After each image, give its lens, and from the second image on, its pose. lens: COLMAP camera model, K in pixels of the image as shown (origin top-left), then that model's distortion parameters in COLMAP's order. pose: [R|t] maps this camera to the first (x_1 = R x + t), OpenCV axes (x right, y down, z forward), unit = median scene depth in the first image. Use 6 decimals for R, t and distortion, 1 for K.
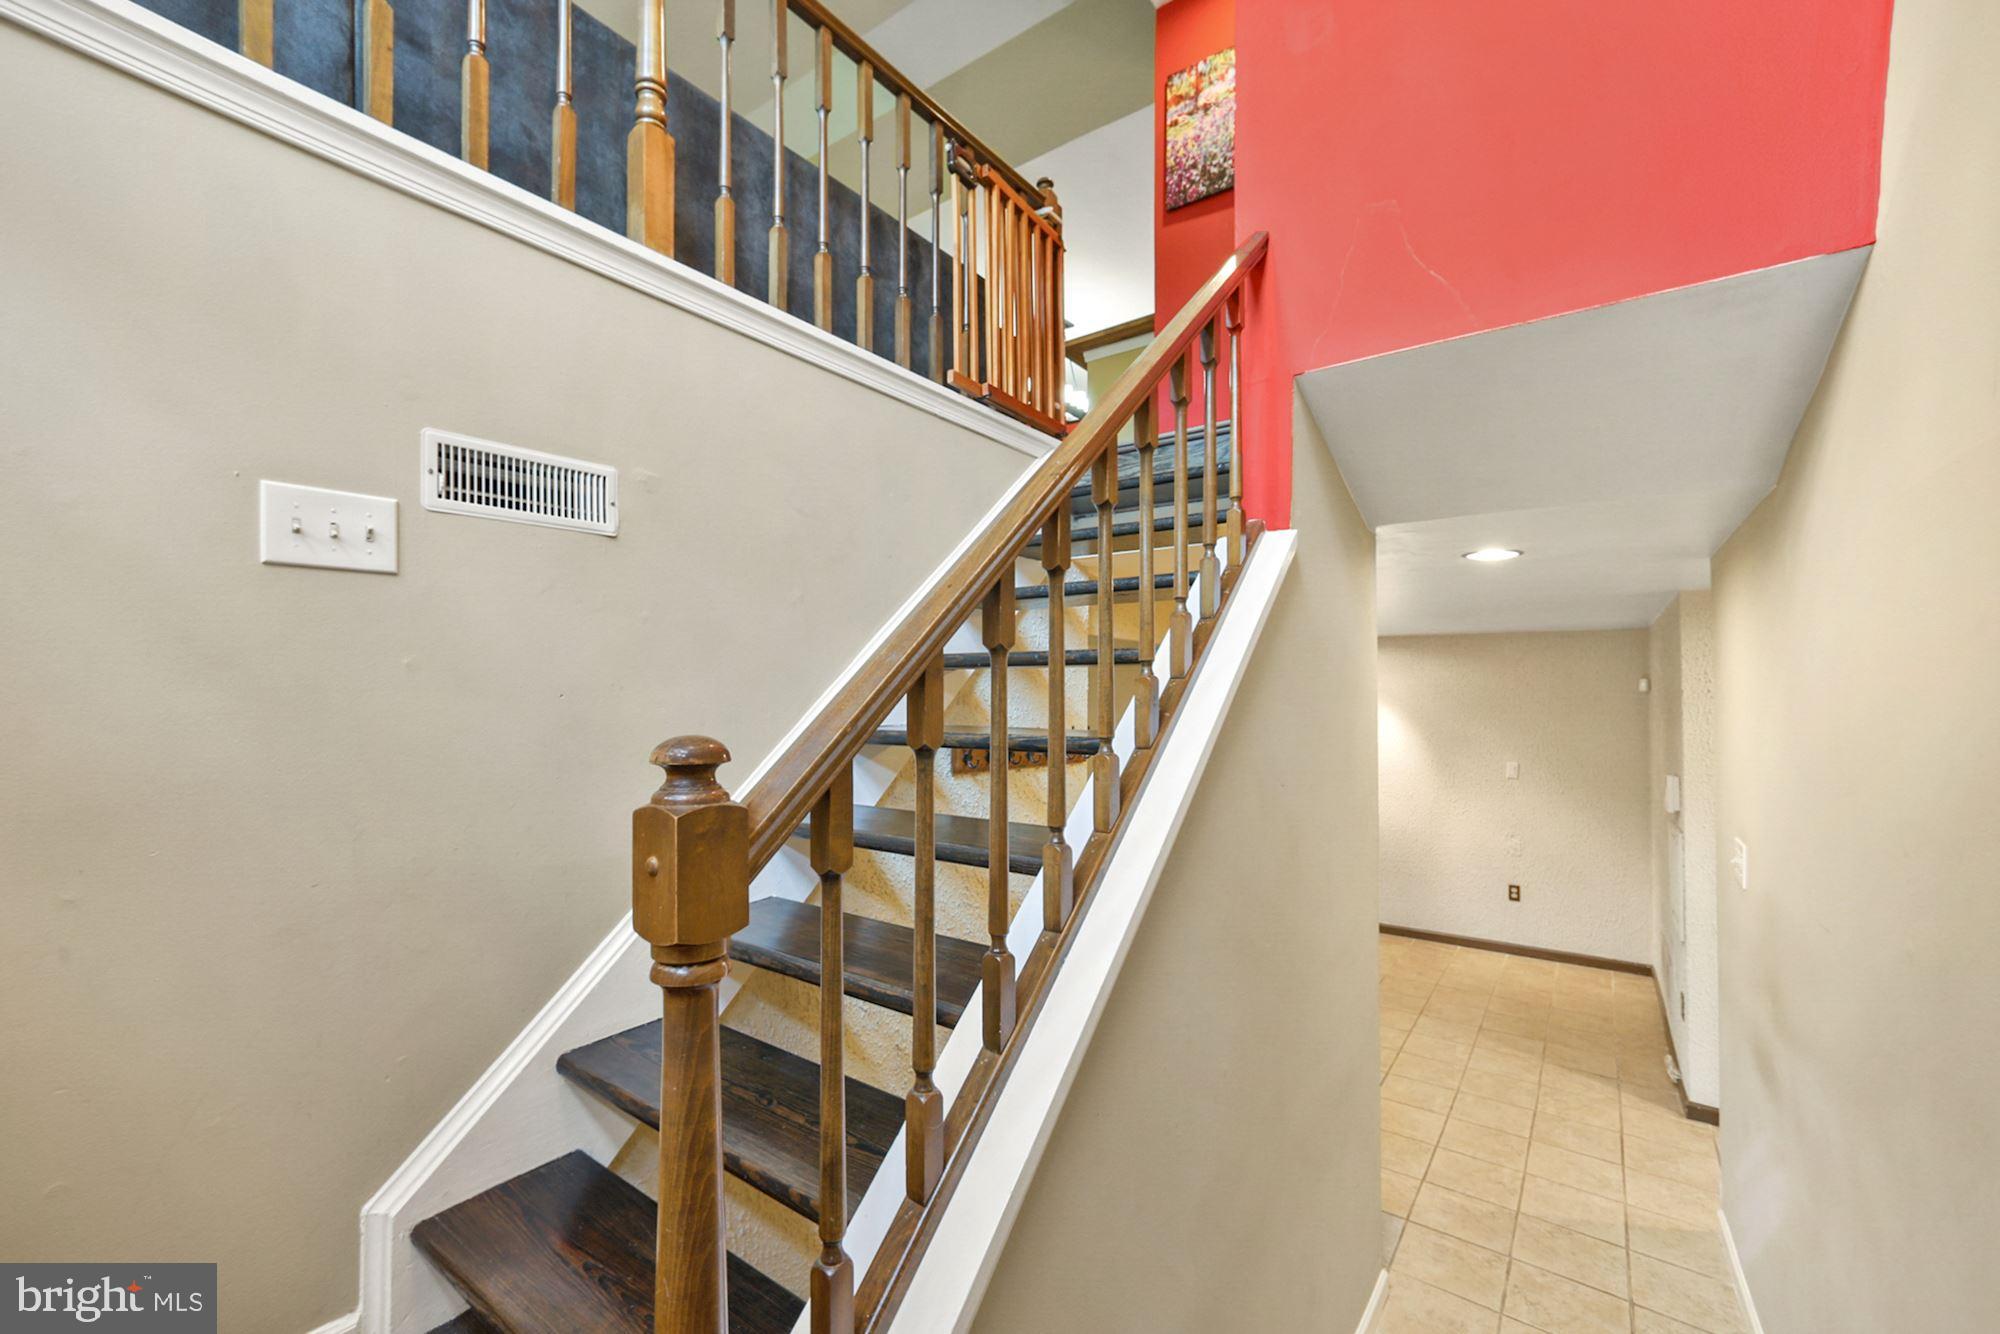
lens RADIAL K [[811.5, 0, 1006.7], [0, 811.5, 669.0], [0, 0, 1]] dist [-0.026741, 0.012251]
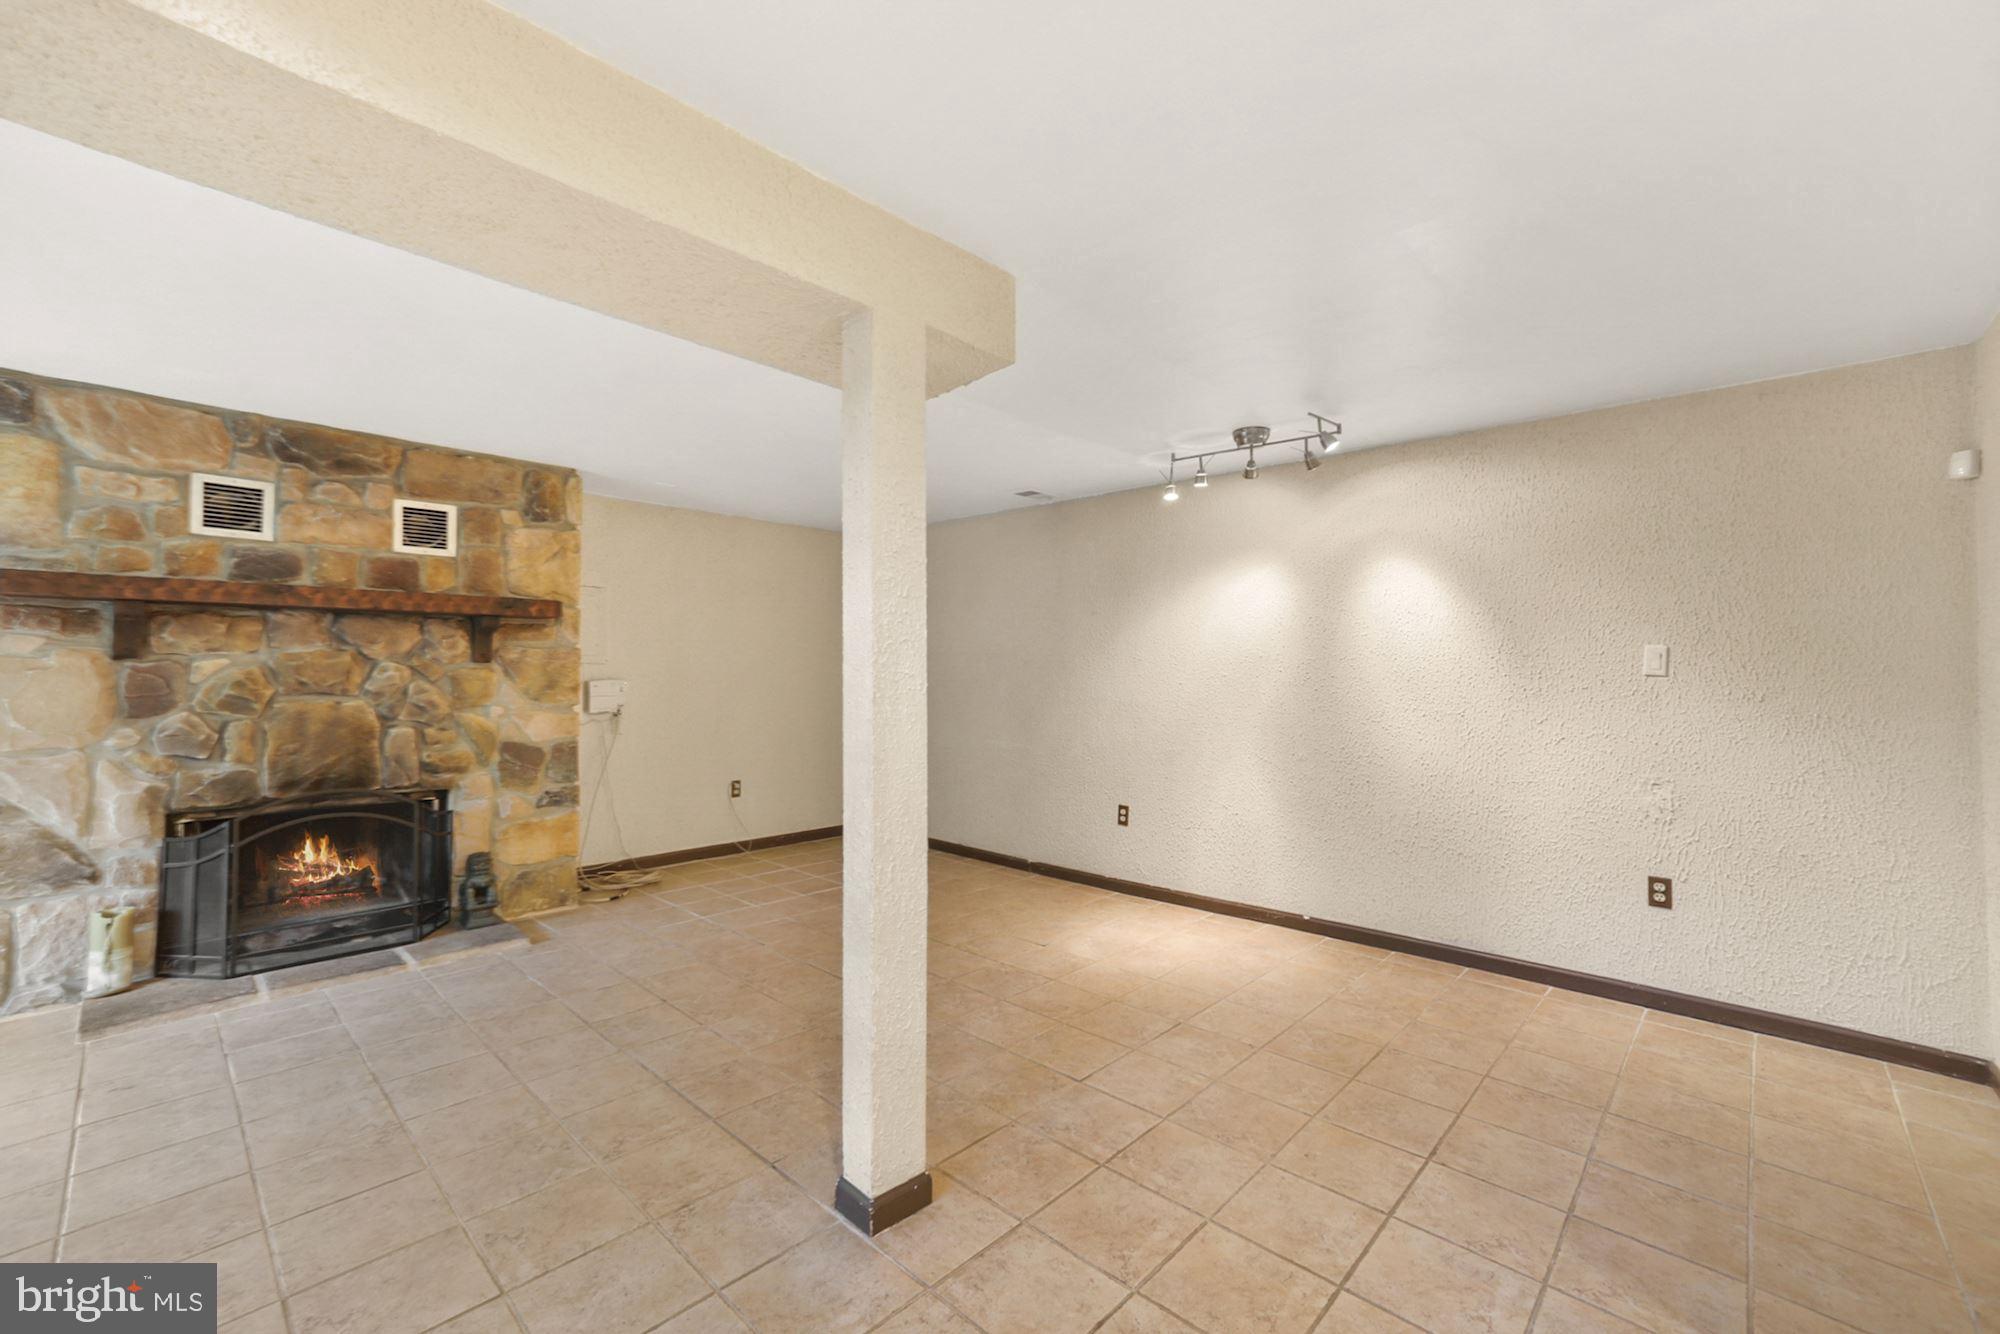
lens RADIAL K [[811.5, 0, 1013.7], [0, 811.5, 659.3], [0, 0, 1]] dist [-0.026741, 0.012251]
pose [[0.993248, -0.000761, -0.116009, 0.293986], [0.001498, 0.999979, 0.006267, 0.131292], [0.116002, -0.006399, 0.993228, 0.465251]]
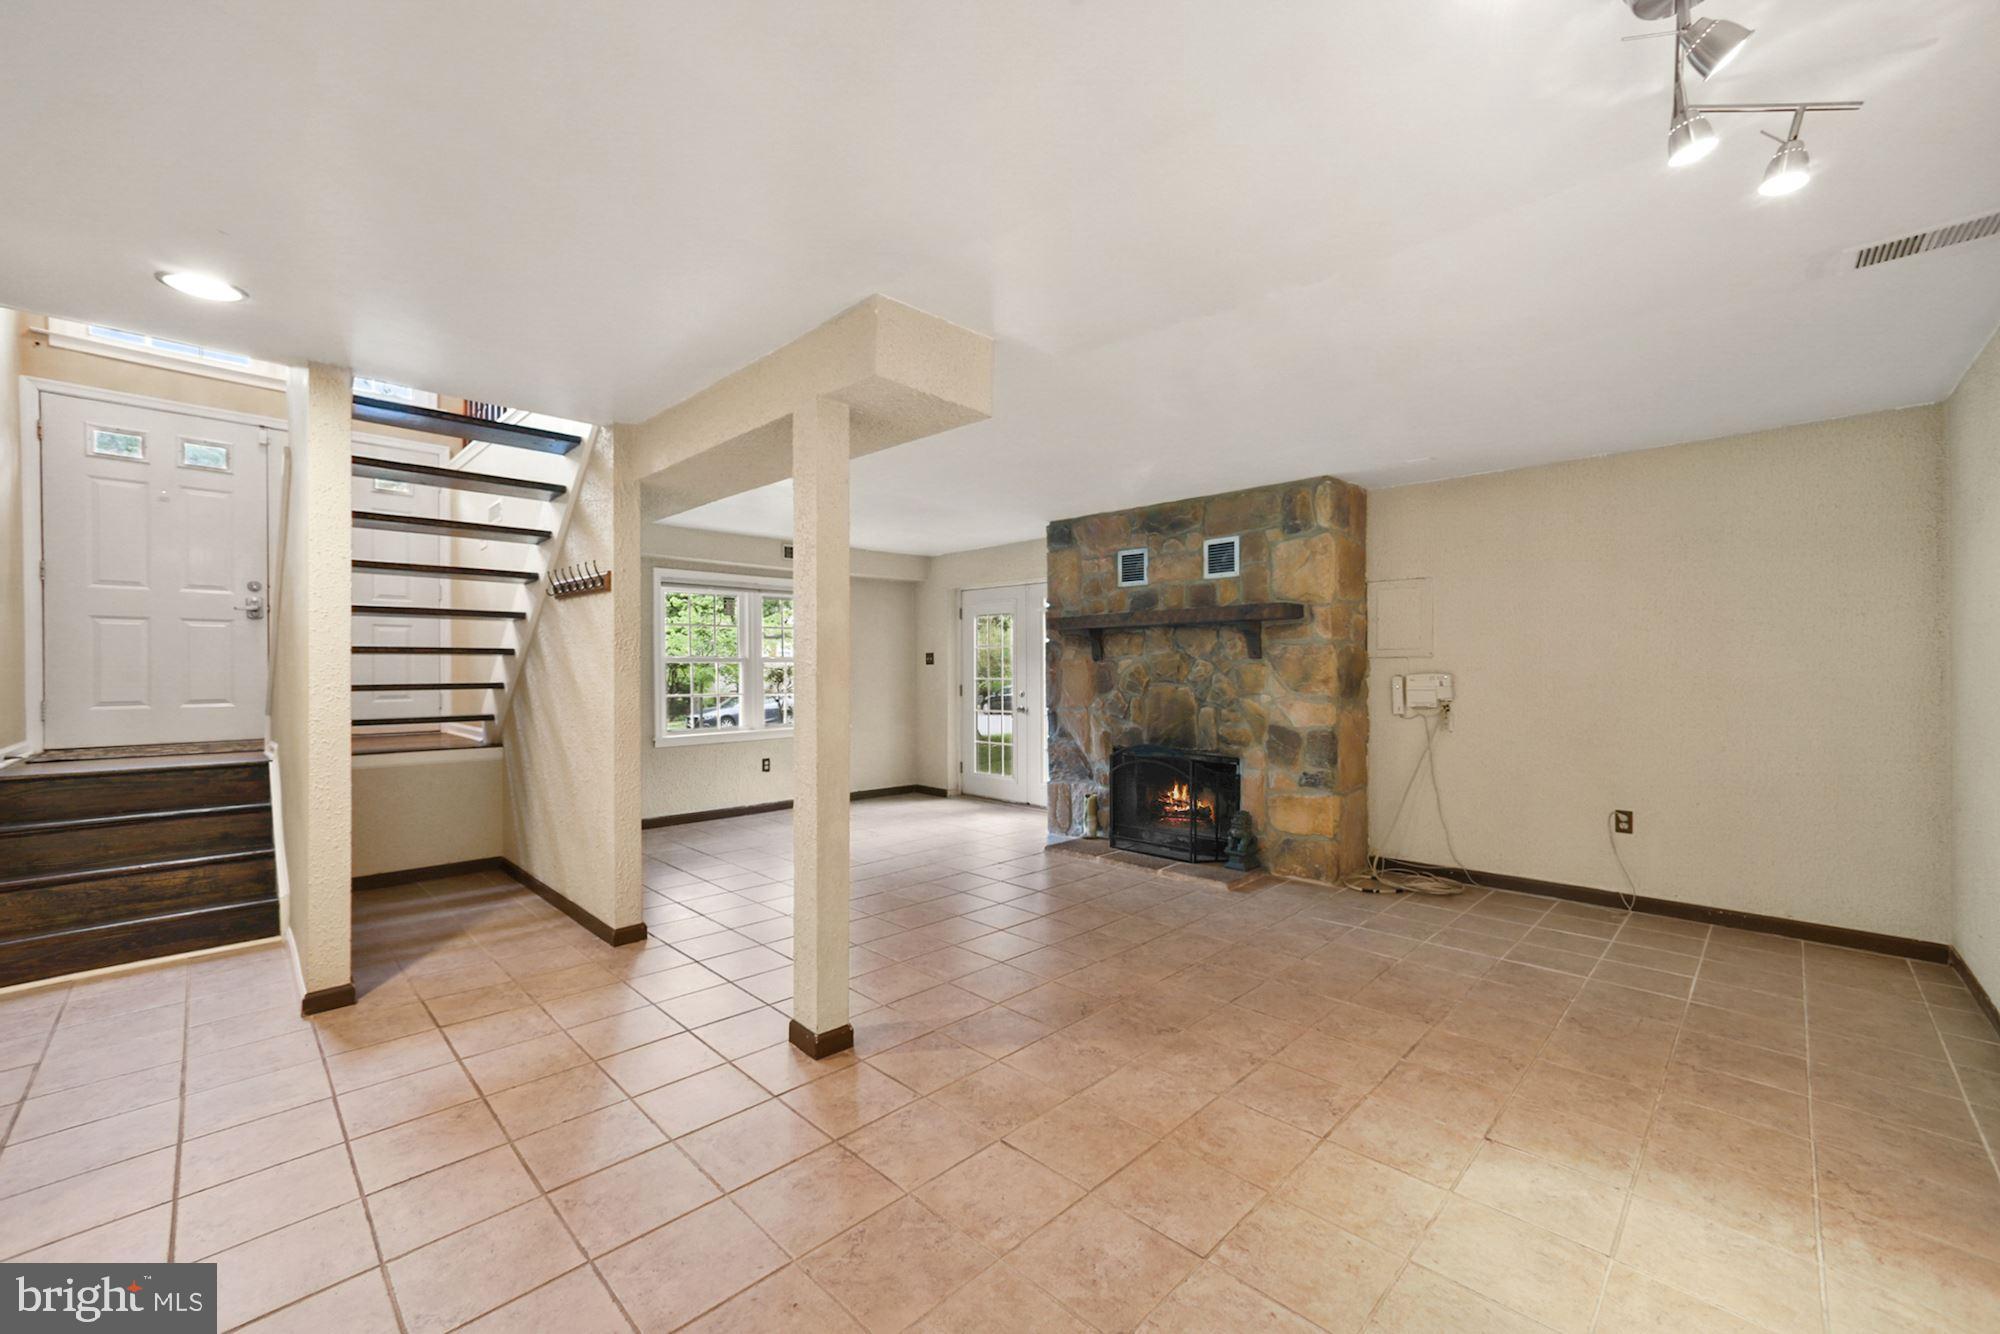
lens RADIAL K [[811.5, 0, 1000.6], [0, 811.5, 670.9], [0, 0, 1]] dist [-0.026741, 0.012251]
pose [[-0.155492, -0.002406, -0.987834, 0.658938], [0.024589, 0.999678, -0.006305, 0.150364], [0.987531, -0.025270, -0.155383, 0.985121]]
